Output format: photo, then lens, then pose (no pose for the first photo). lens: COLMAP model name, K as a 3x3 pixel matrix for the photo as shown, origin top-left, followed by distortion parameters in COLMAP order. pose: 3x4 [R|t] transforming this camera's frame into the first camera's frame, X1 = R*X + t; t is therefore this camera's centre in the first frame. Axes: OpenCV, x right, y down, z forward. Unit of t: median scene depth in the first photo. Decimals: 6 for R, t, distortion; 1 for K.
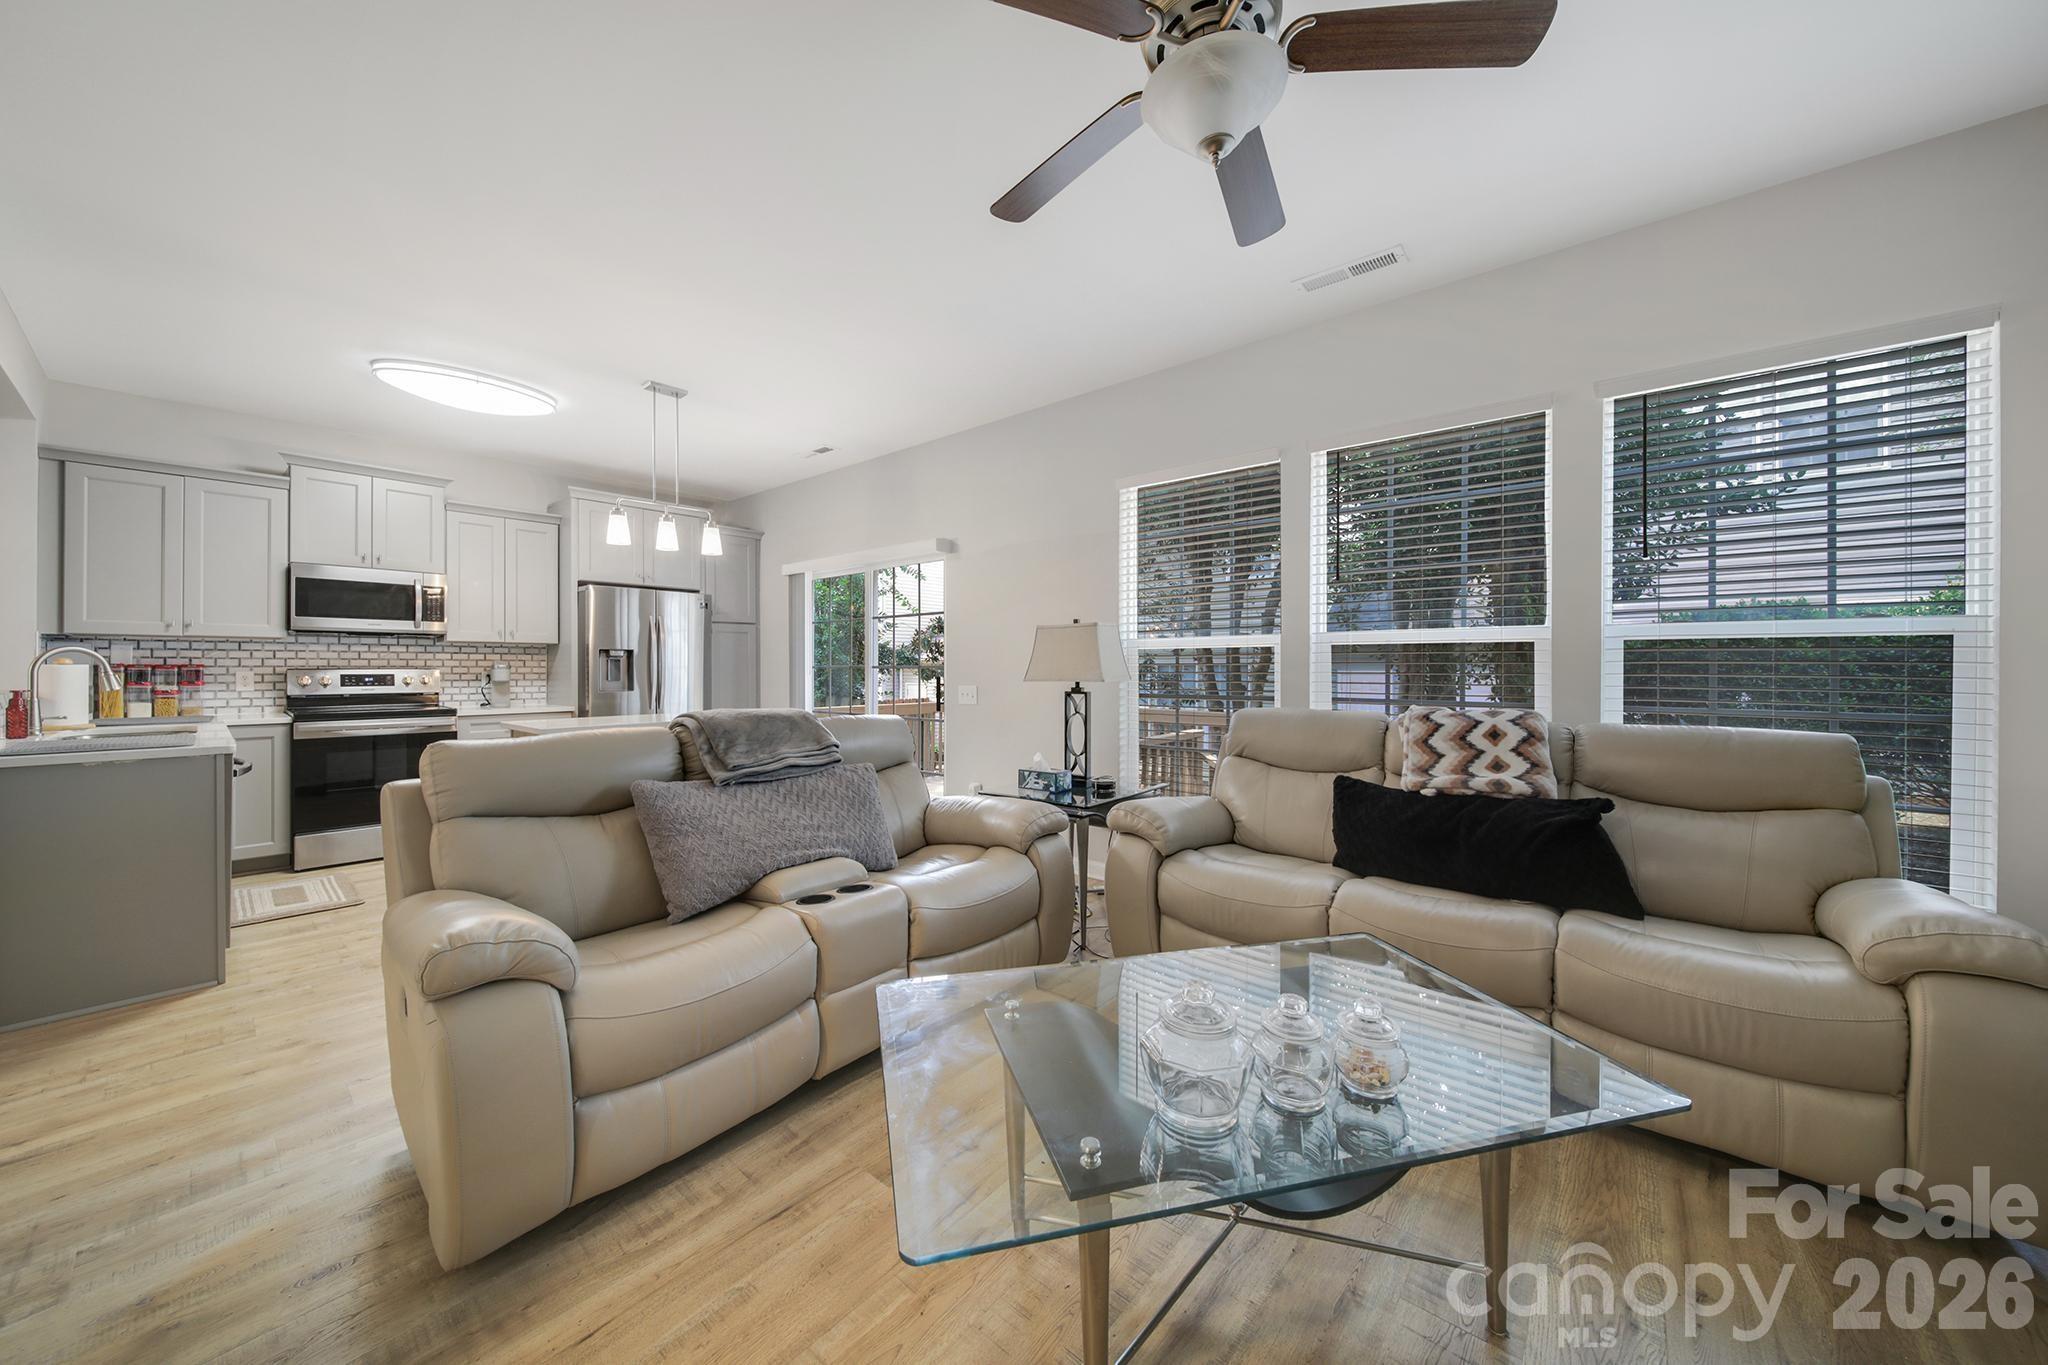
lens RADIAL K [[717.9, 0, 1028.3], [0, 717.9, 662.2], [0, 0, 1]] dist [-0.003359, -0.000961]
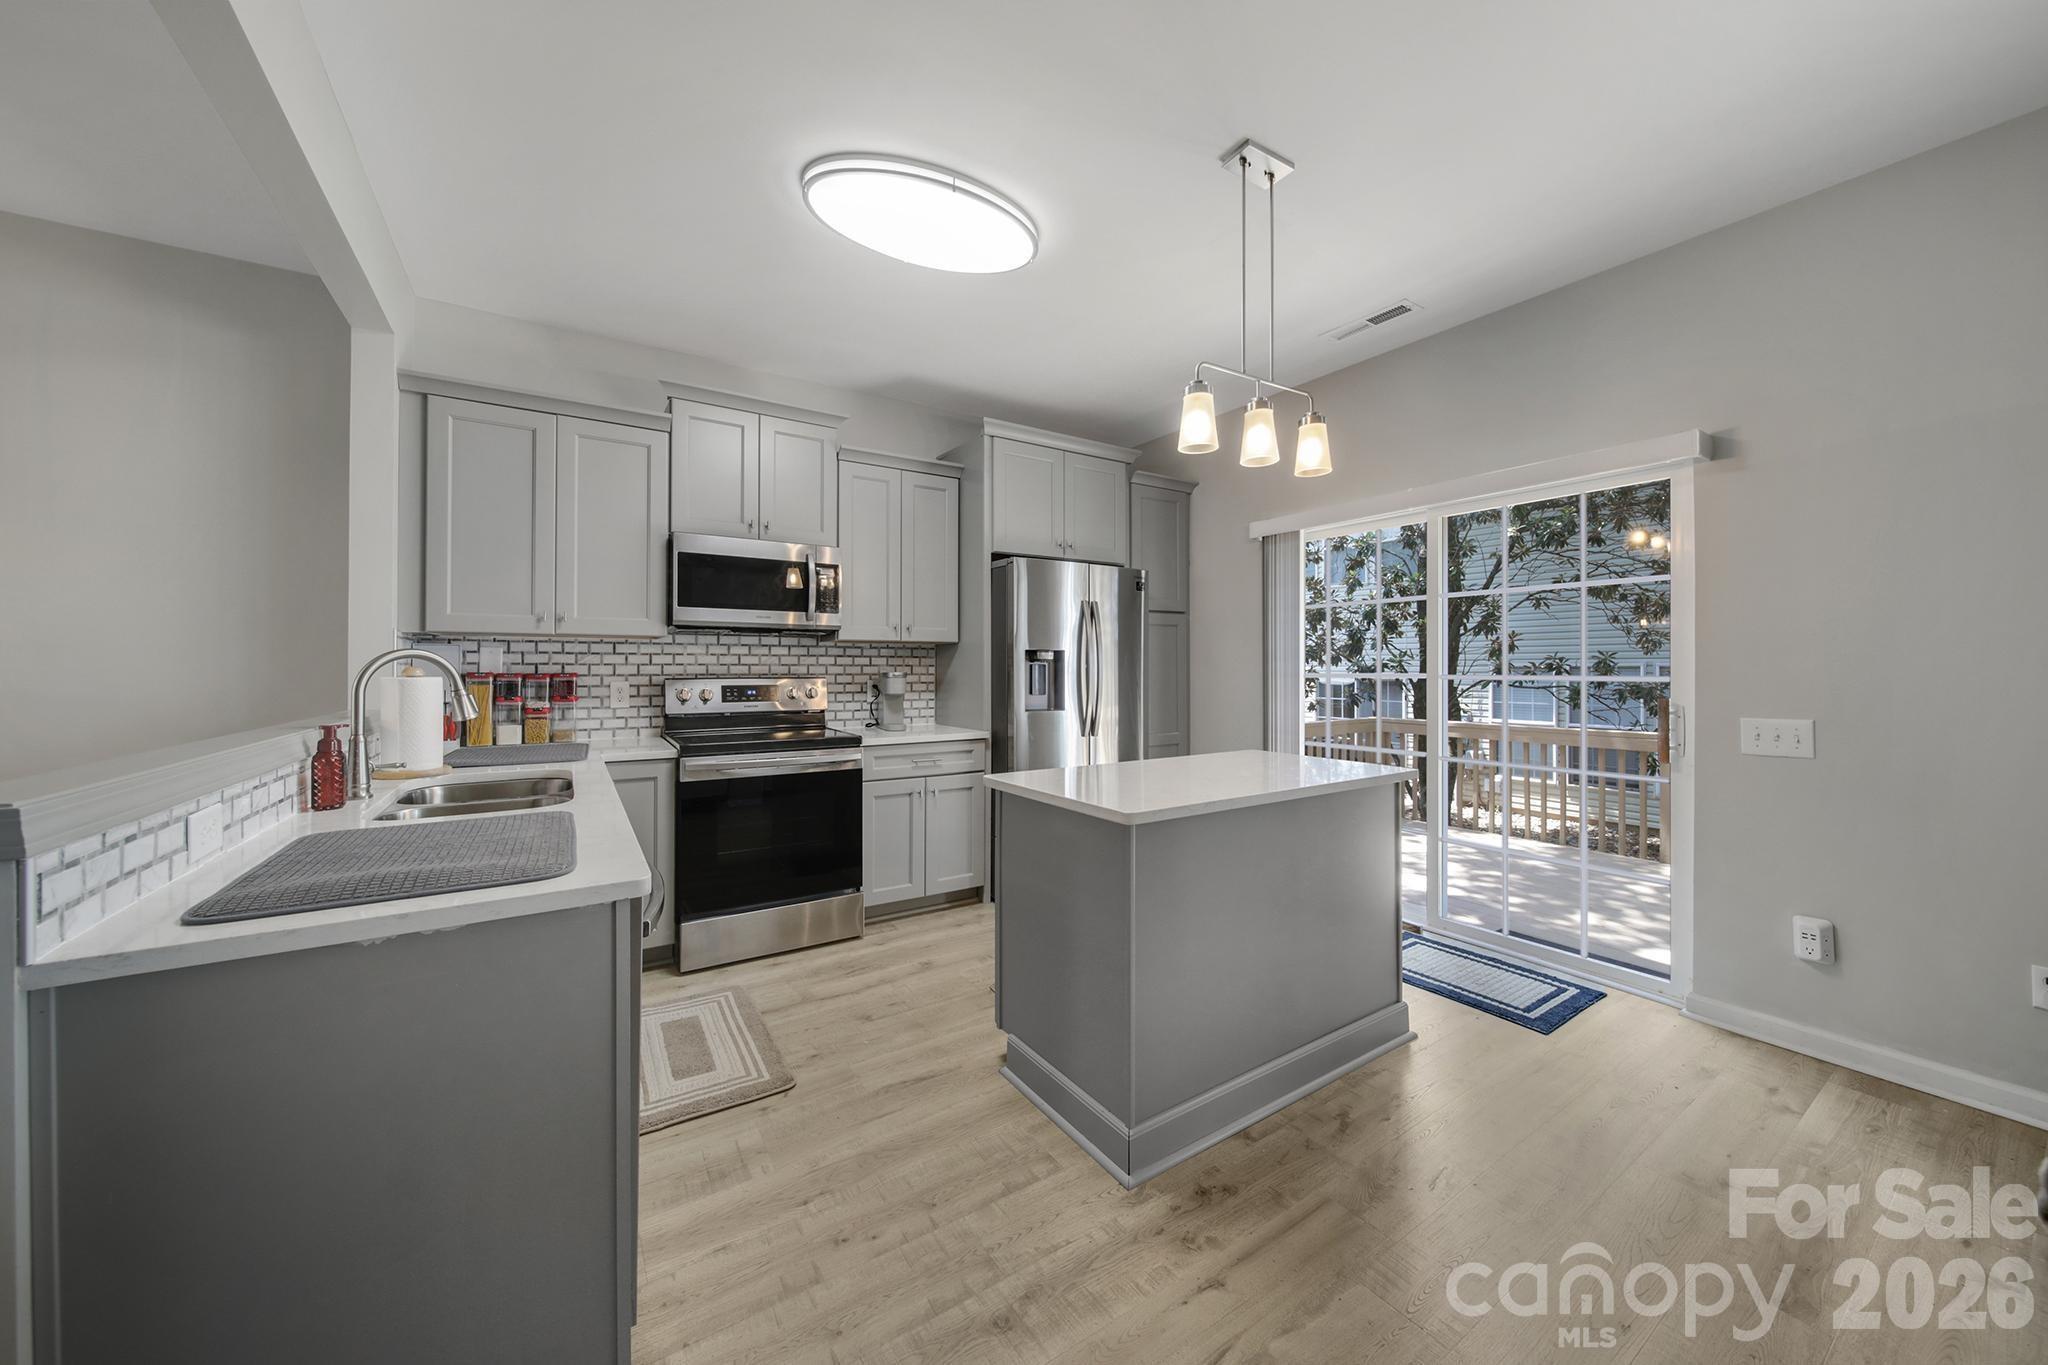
lens RADIAL K [[717.9, 0, 1027.4], [0, 717.9, 659.9], [0, 0, 1]] dist [-0.003359, -0.000961]
pose [[0.959025, -0.002575, -0.283311, -0.479019], [0.001448, 0.999990, -0.004189, -0.006511], [0.283319, 0.003607, 0.959019, 0.403968]]
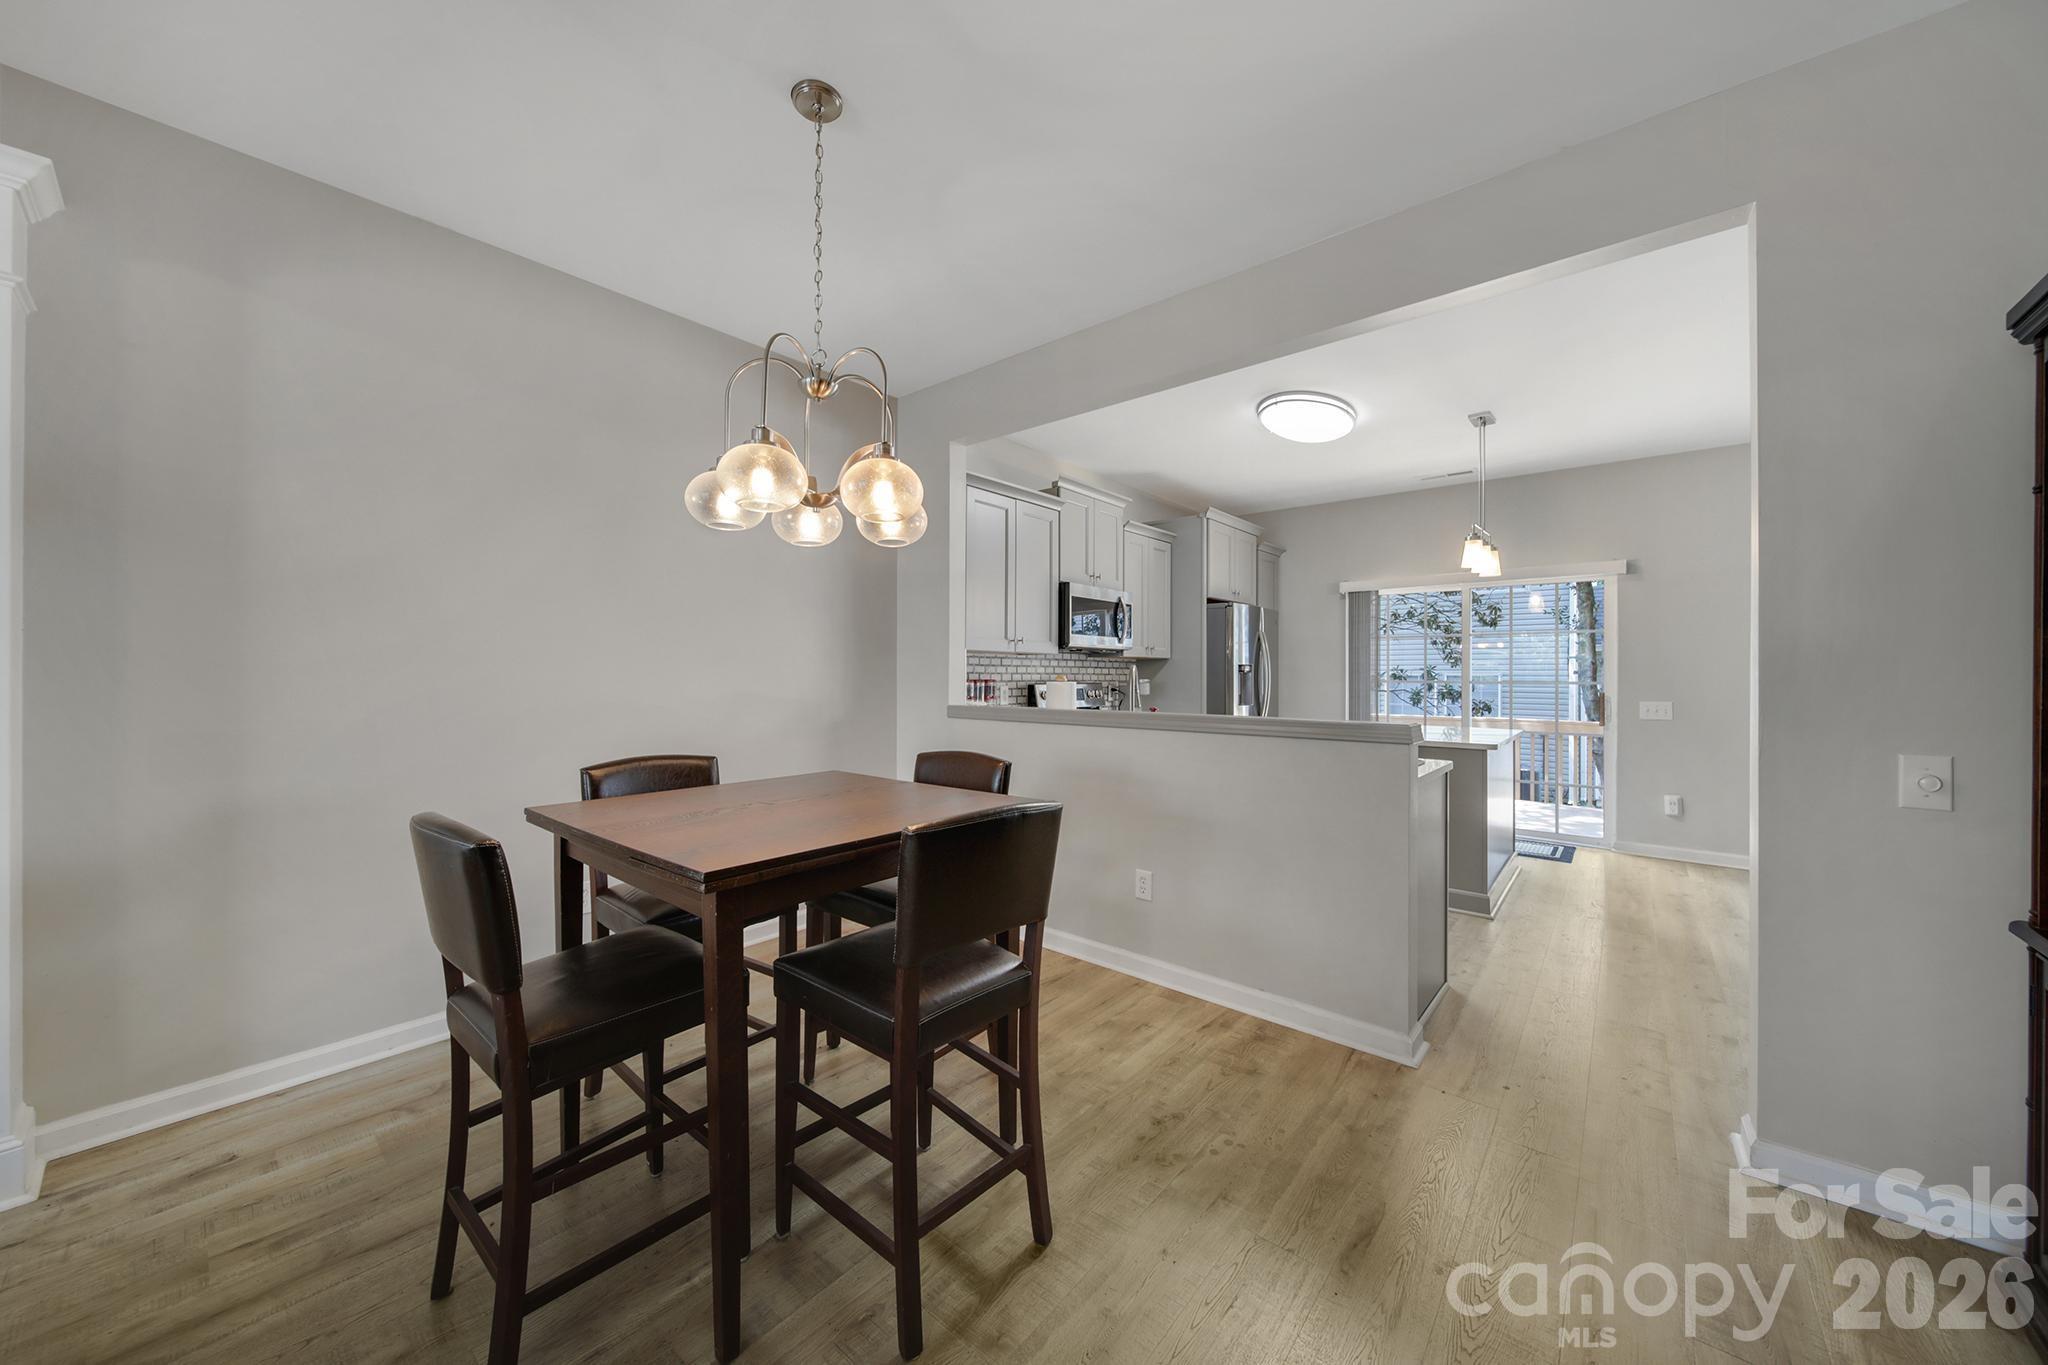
lens RADIAL K [[717.9, 0, 1017.4], [0, 717.9, 674.5], [0, 0, 1]] dist [-0.003359, -0.000961]
pose [[0.999986, 0.003222, -0.004213, -1.085498], [-0.003202, 0.999983, 0.004904, -0.009129], [0.004229, -0.004890, 0.999979, -0.043080]]
